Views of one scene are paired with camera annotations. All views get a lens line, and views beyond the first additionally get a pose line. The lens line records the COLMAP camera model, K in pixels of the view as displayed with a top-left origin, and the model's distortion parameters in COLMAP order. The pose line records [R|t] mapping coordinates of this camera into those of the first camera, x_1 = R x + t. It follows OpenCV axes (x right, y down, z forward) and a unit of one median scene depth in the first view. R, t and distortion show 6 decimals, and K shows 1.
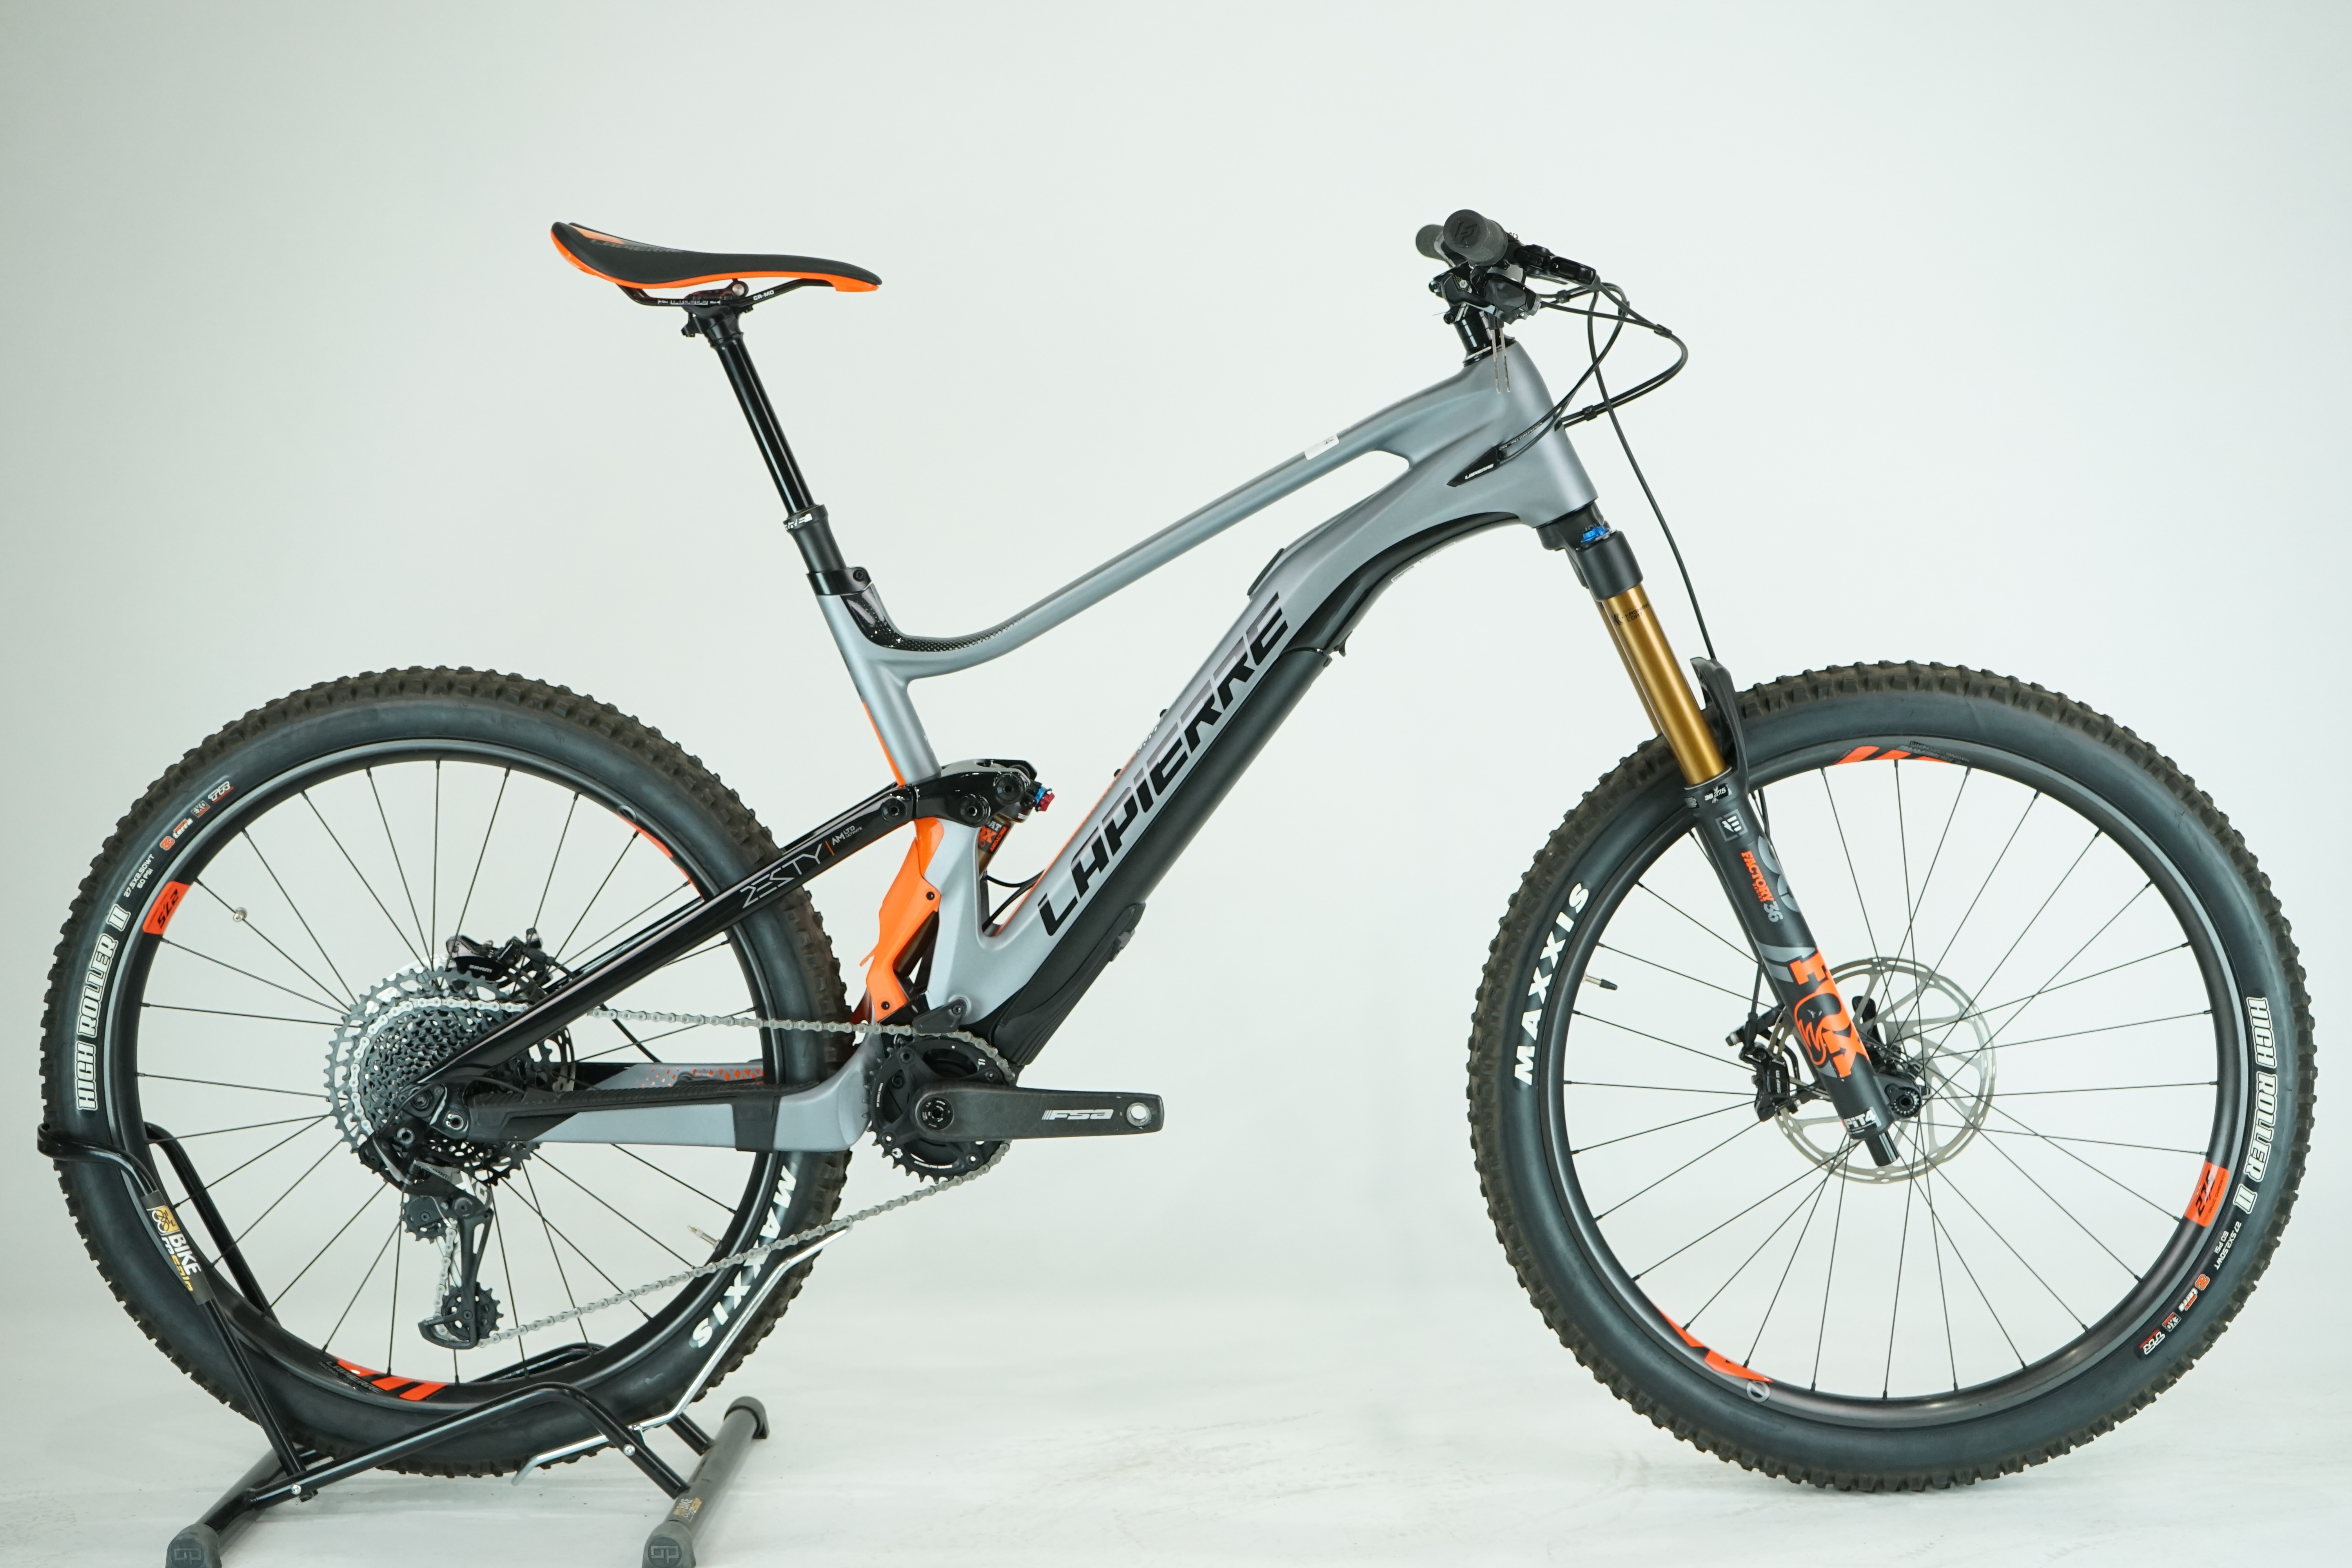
lens RADIAL K [[3859.6, 0, 1176.0], [0, 3859.6, 784.0], [0, 0, 1]] dist [0.012489, -0.063780]
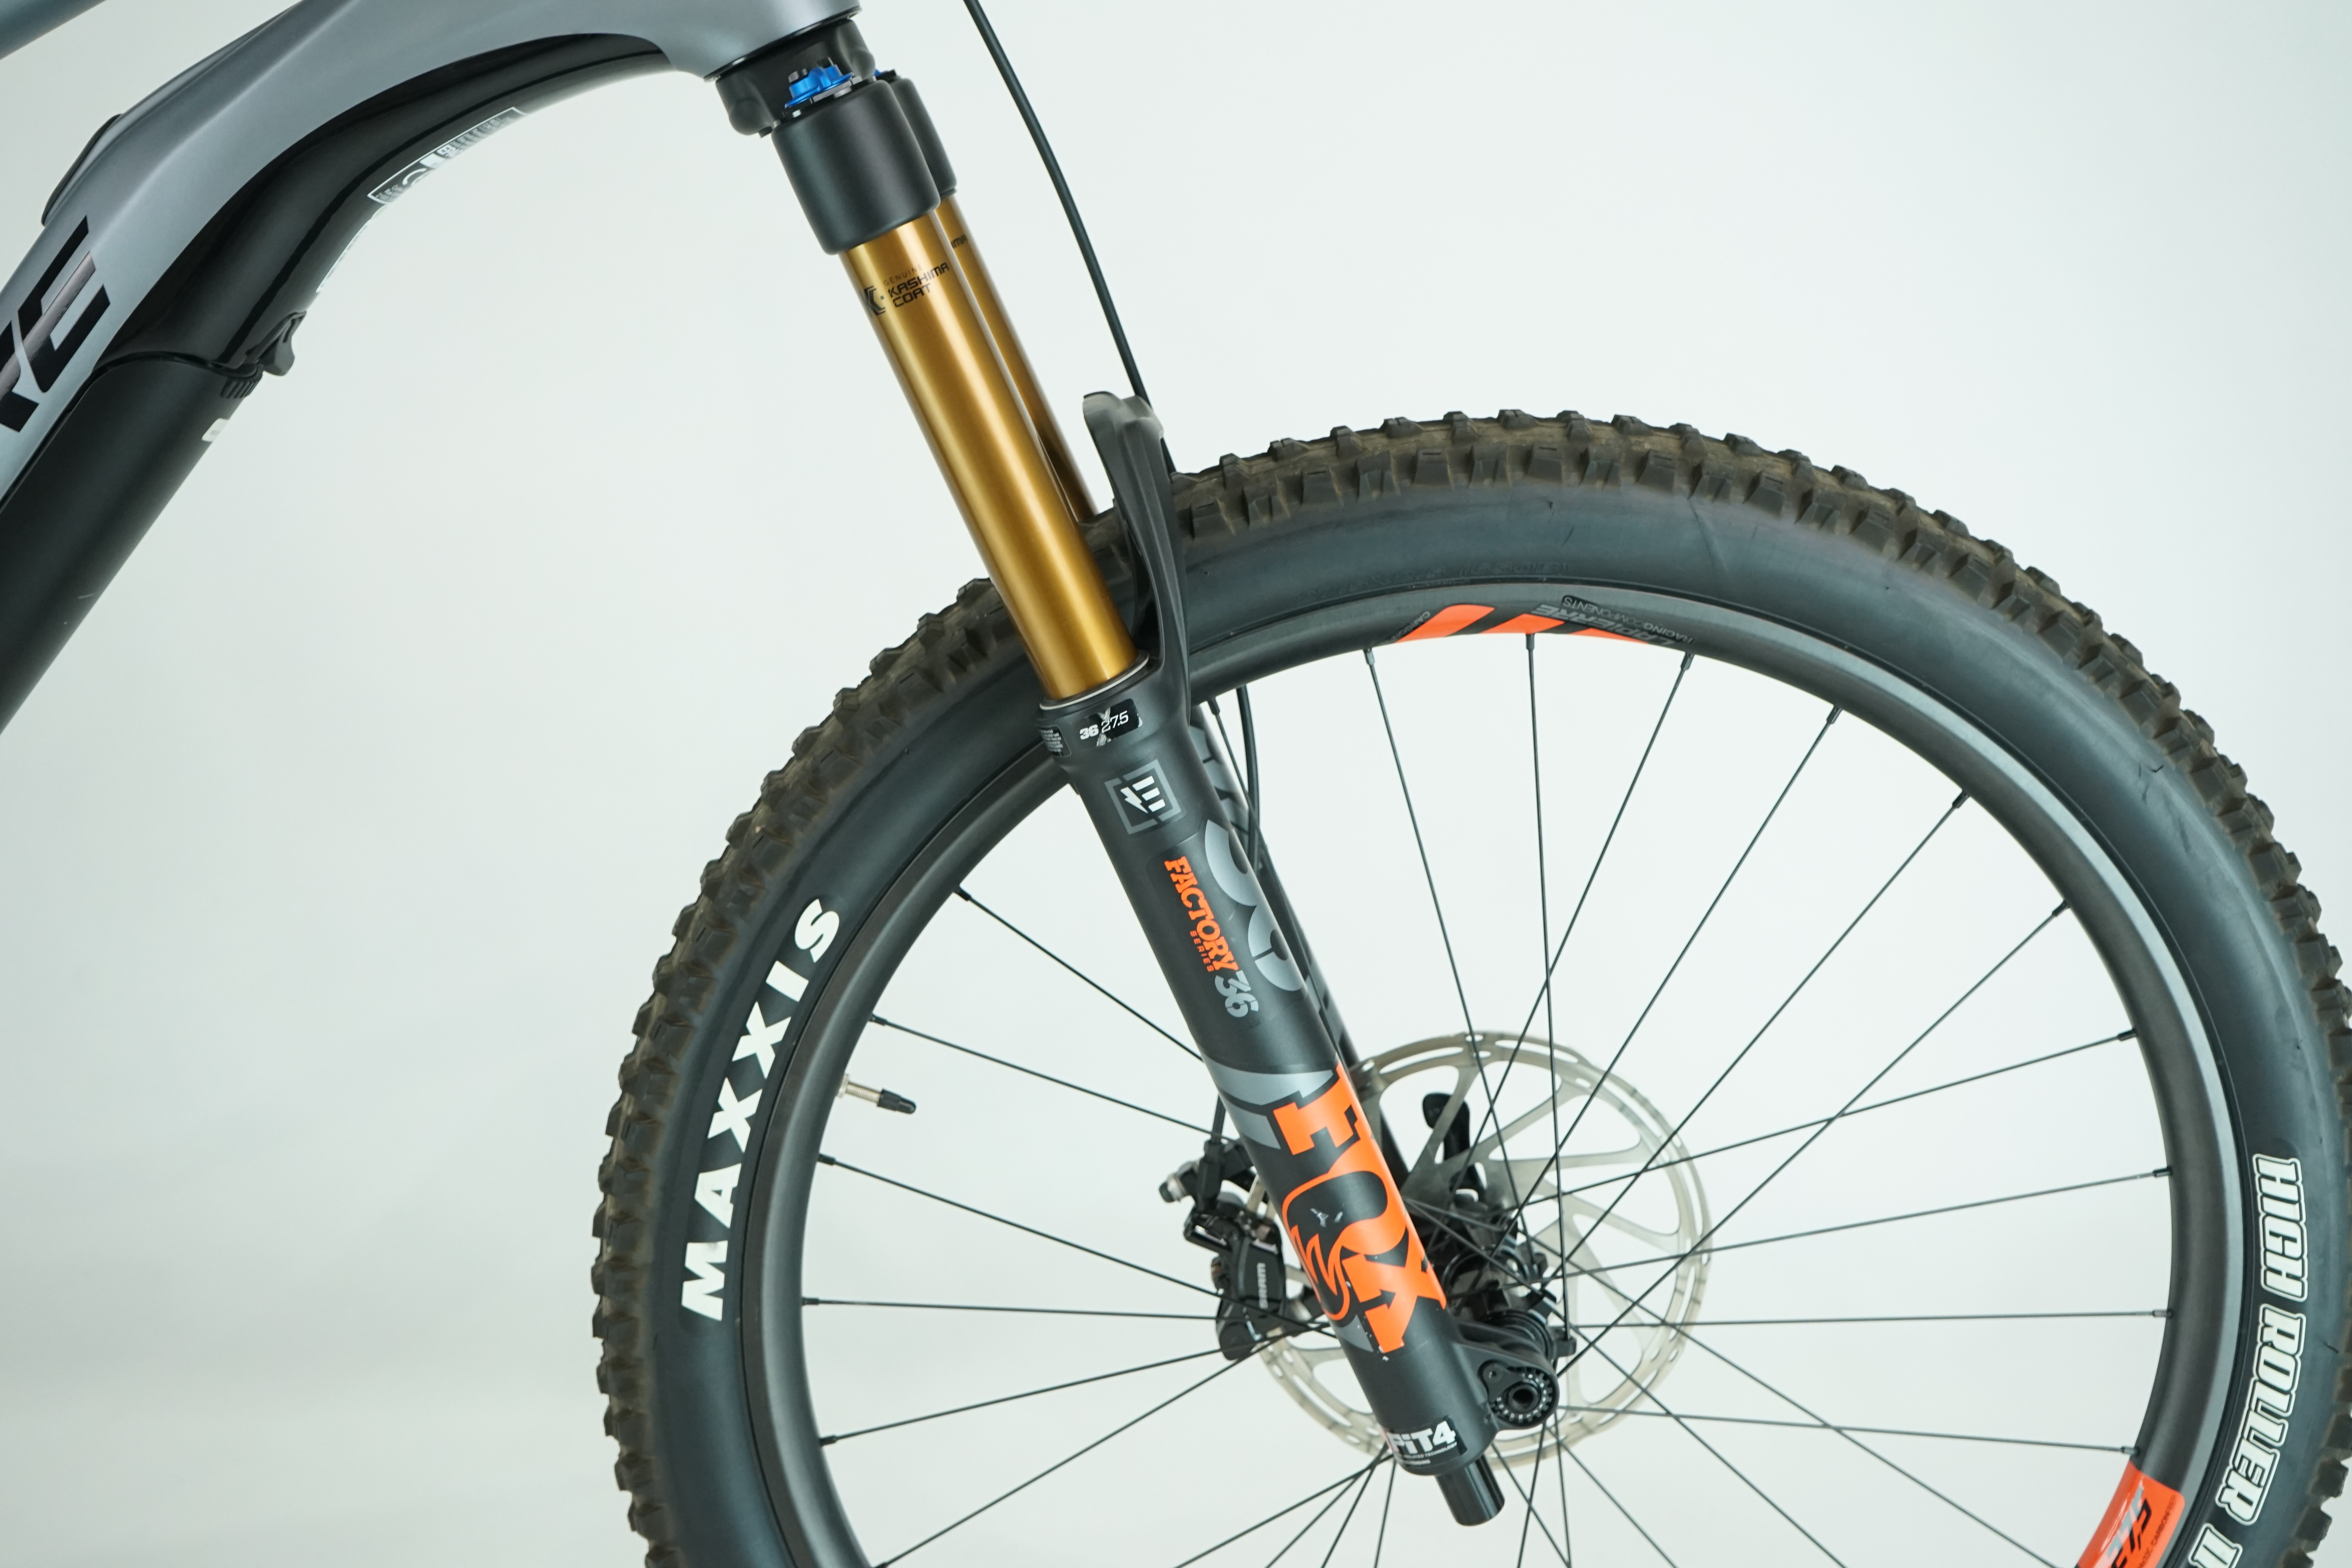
lens RADIAL K [[2759.1, 0, 1176.0], [0, 2759.1, 784.0], [0, 0, 1]] dist [-0.001654, 0.030818]
pose [[0.997793, 0.012311, 0.065255, 0.123735], [-0.020550, 0.991672, 0.127141, -0.028616], [-0.063146, -0.128201, 0.989736, 0.677349]]
